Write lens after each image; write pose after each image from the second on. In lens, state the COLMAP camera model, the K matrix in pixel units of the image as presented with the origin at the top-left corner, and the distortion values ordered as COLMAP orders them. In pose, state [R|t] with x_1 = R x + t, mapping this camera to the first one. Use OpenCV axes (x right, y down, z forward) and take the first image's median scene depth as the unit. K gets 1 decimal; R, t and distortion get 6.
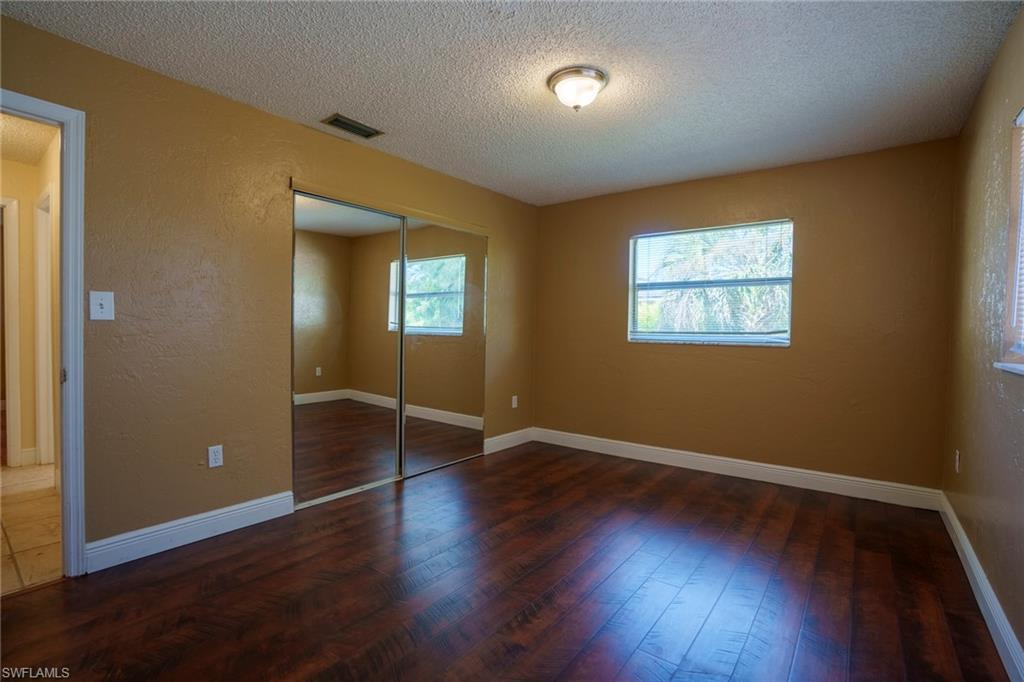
lens RADIAL K [[472.9, 0, 517.0], [0, 472.9, 339.5], [0, 0, 1]] dist [-0.041664, 0.000590]
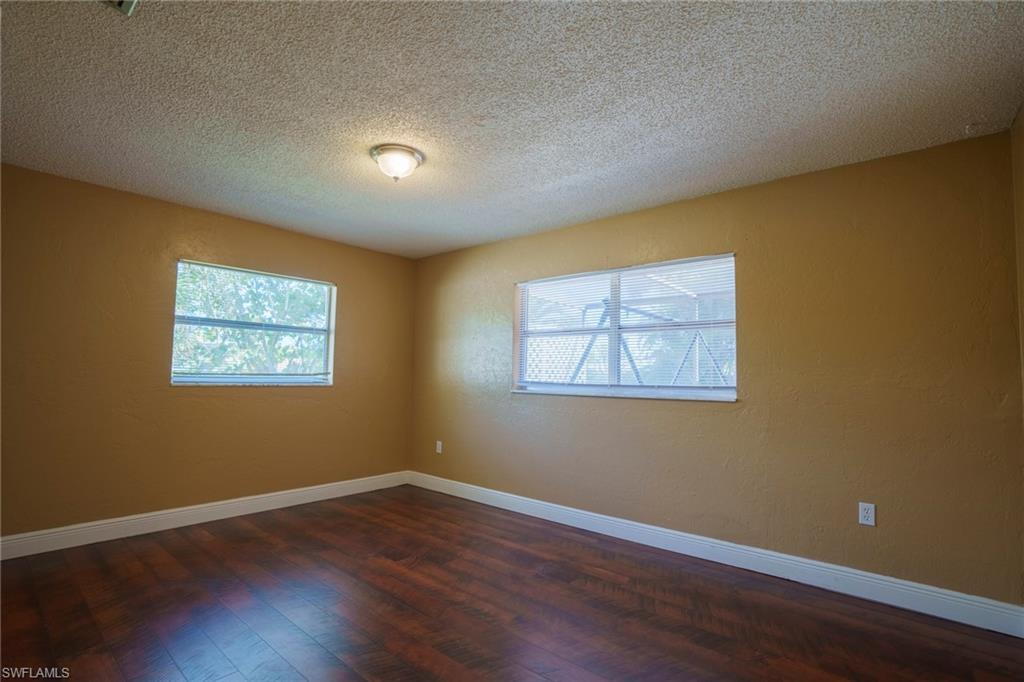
lens RADIAL K [[468.9, 0, 513.3], [0, 468.9, 348.6], [0, 0, 1]] dist [-0.041058, 0.000267]
pose [[0.067586, 0.048003, 0.996558, -0.628217], [0.005157, 0.998812, -0.048461, -0.020468], [-0.997700, 0.008414, 0.067258, 0.429758]]
